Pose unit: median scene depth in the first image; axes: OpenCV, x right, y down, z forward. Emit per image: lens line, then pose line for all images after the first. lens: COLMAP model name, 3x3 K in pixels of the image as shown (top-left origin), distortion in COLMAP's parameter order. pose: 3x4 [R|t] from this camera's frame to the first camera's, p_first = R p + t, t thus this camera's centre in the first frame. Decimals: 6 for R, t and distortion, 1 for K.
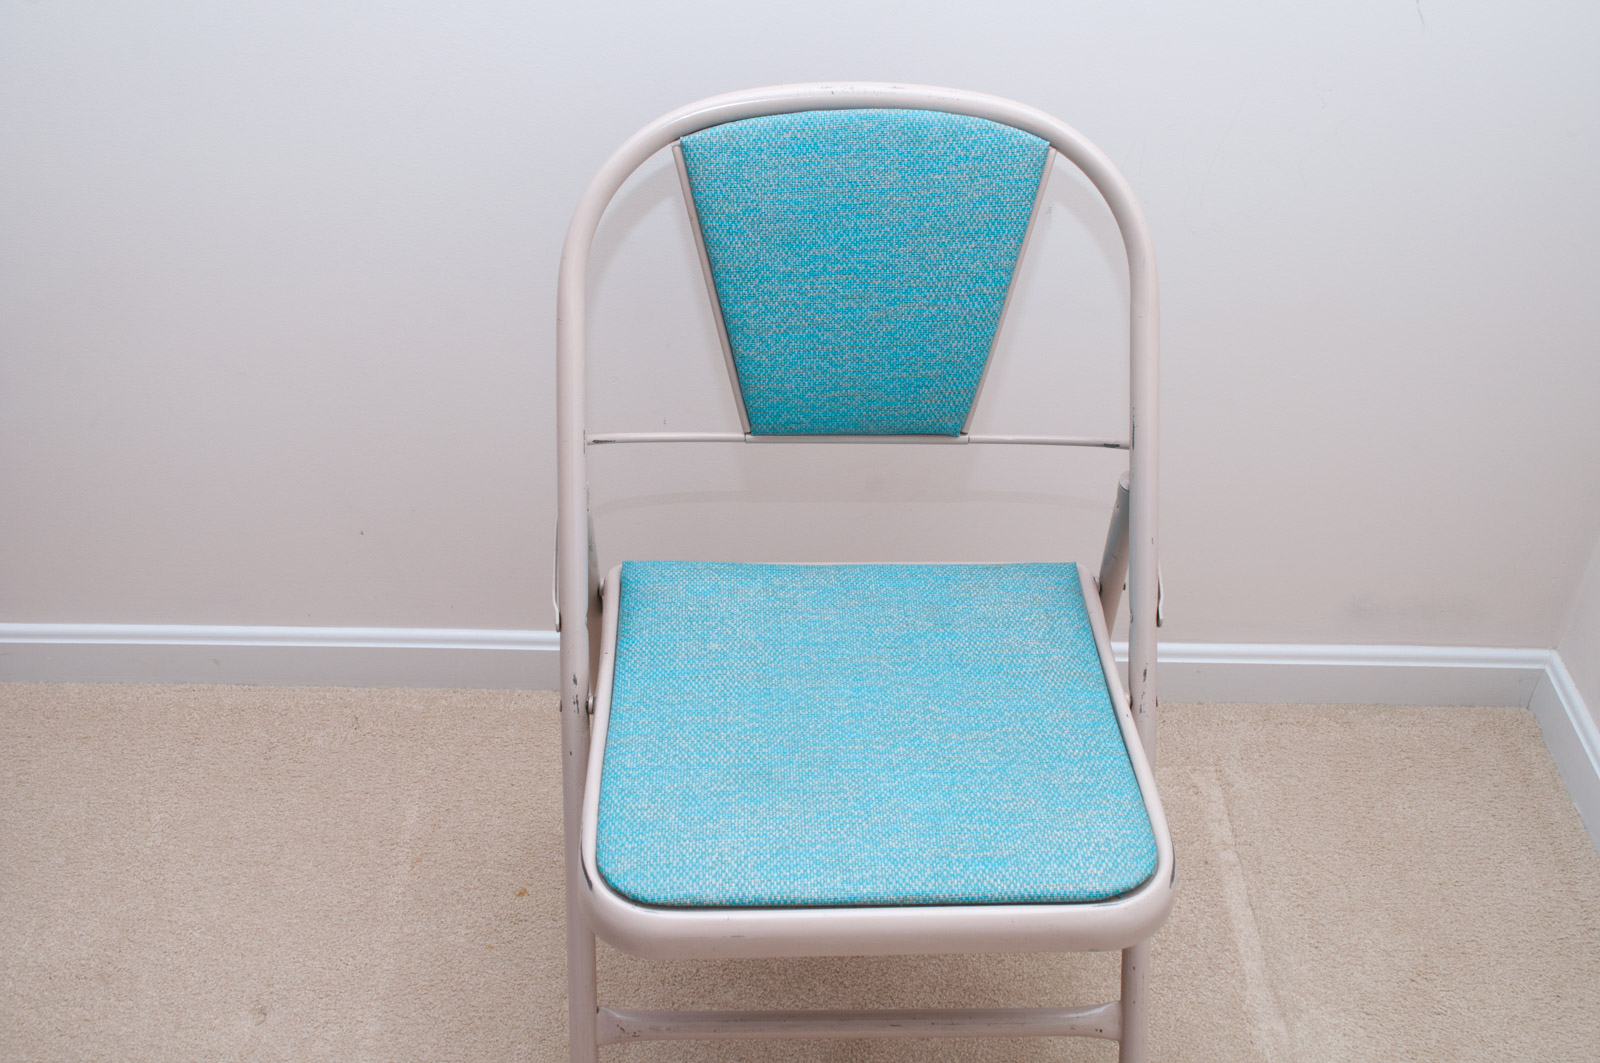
lens RADIAL K [[1722.8, 0, 800.0], [0, 1722.8, 531.5], [0, 0, 1]] dist [-0.034169, -0.027872]
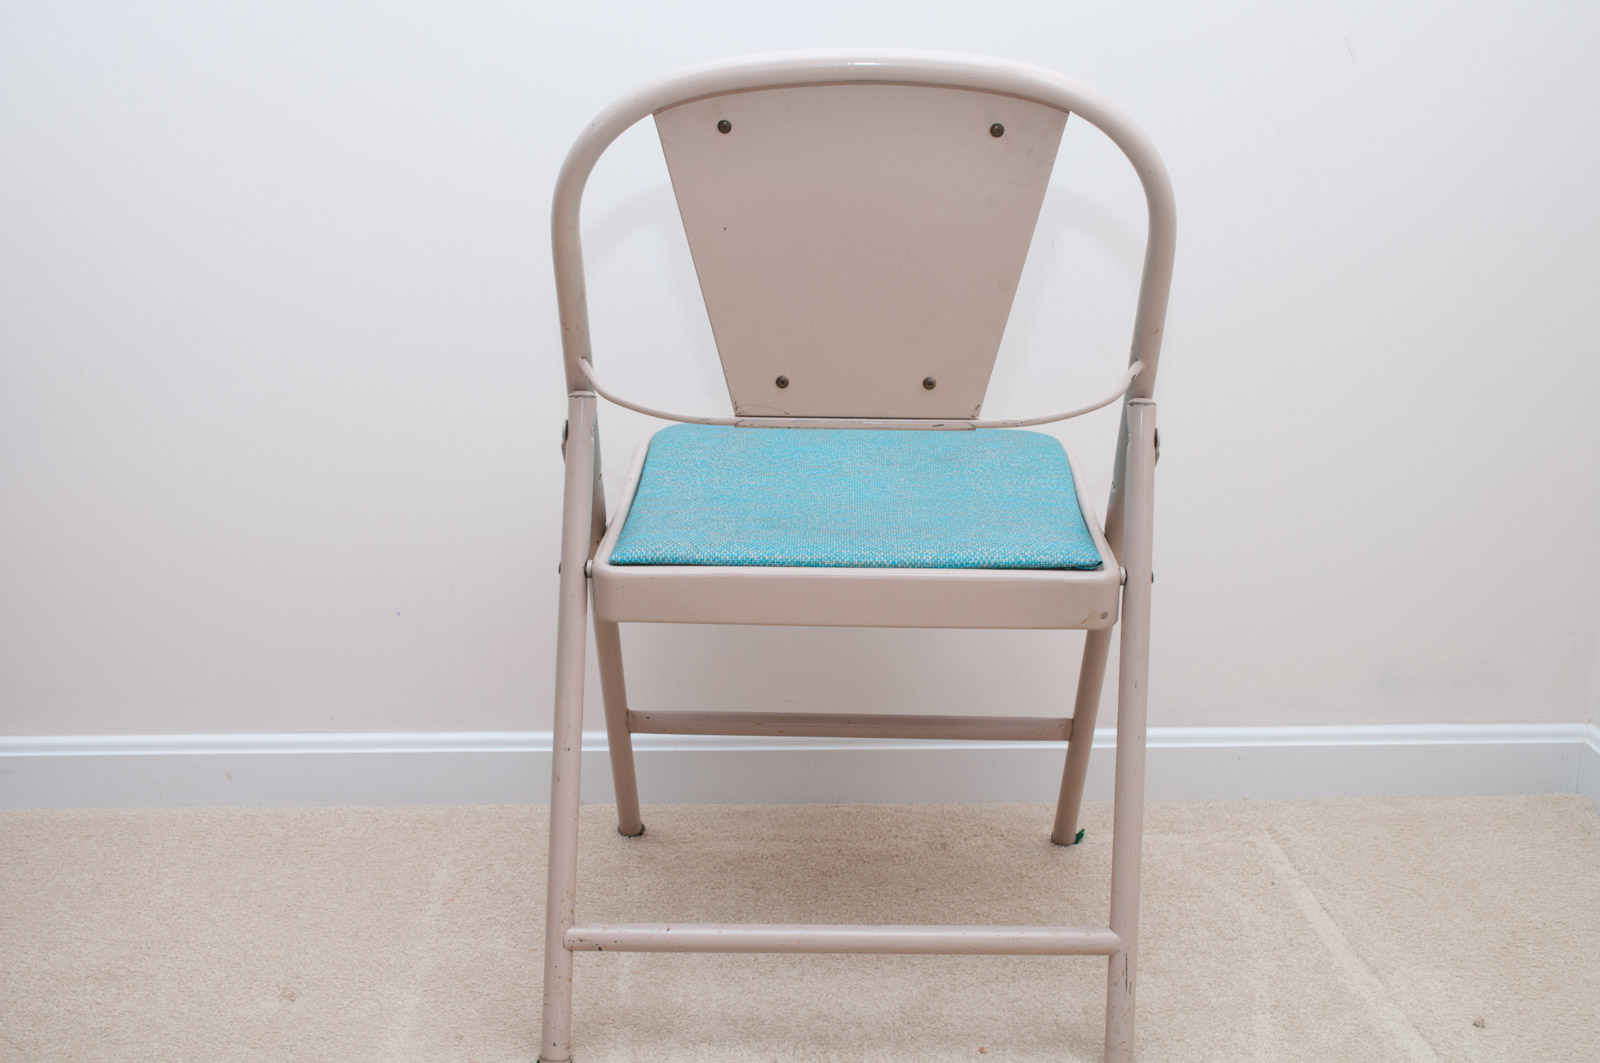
lens RADIAL K [[1968.5, 0, 800.0], [0, 1968.5, 531.5], [0, 0, 1]] dist [-0.023561, 0.012938]
pose [[0.998681, -0.021680, 0.046542, -0.093981], [0.039281, 0.906359, -0.420678, 0.582512], [-0.033064, 0.421951, 0.906015, -0.091786]]
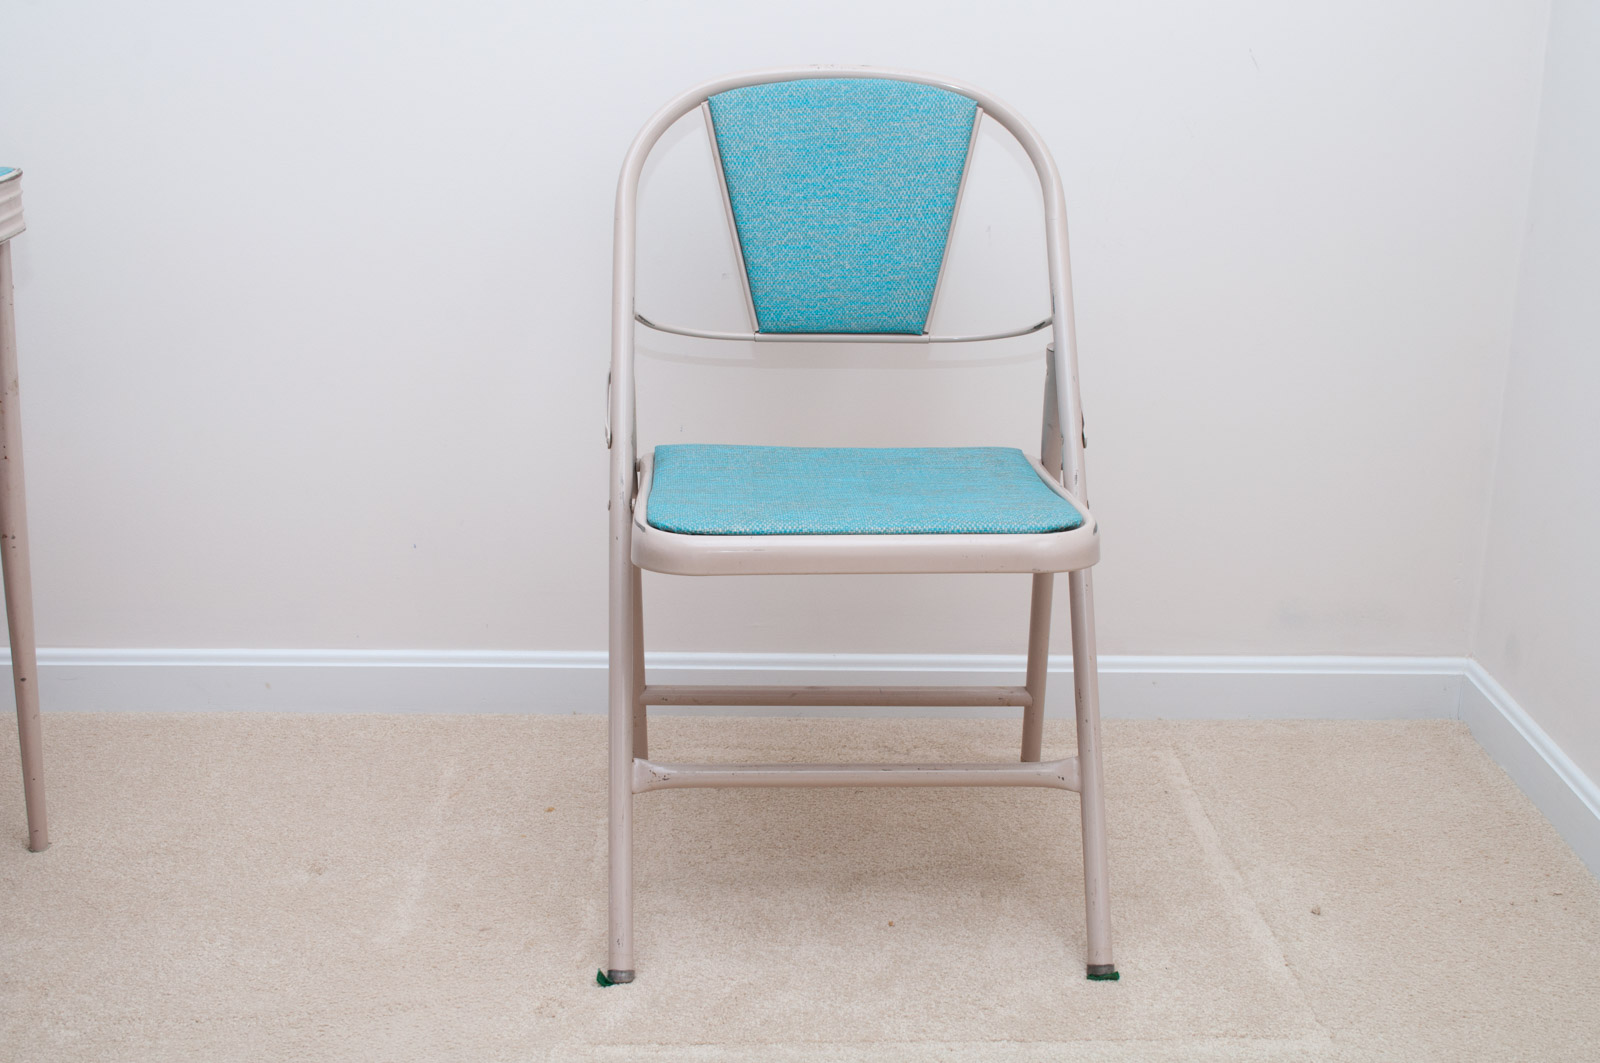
lens RADIAL K [[2042.5, 0, 800.0], [0, 2042.5, 531.5], [0, 0, 1]] dist [-0.007999, -0.013698]
pose [[0.999806, -0.010422, 0.016734, -0.025386], [0.015988, 0.925283, -0.378939, 0.664866], [-0.011535, 0.379133, 0.925270, -0.352694]]
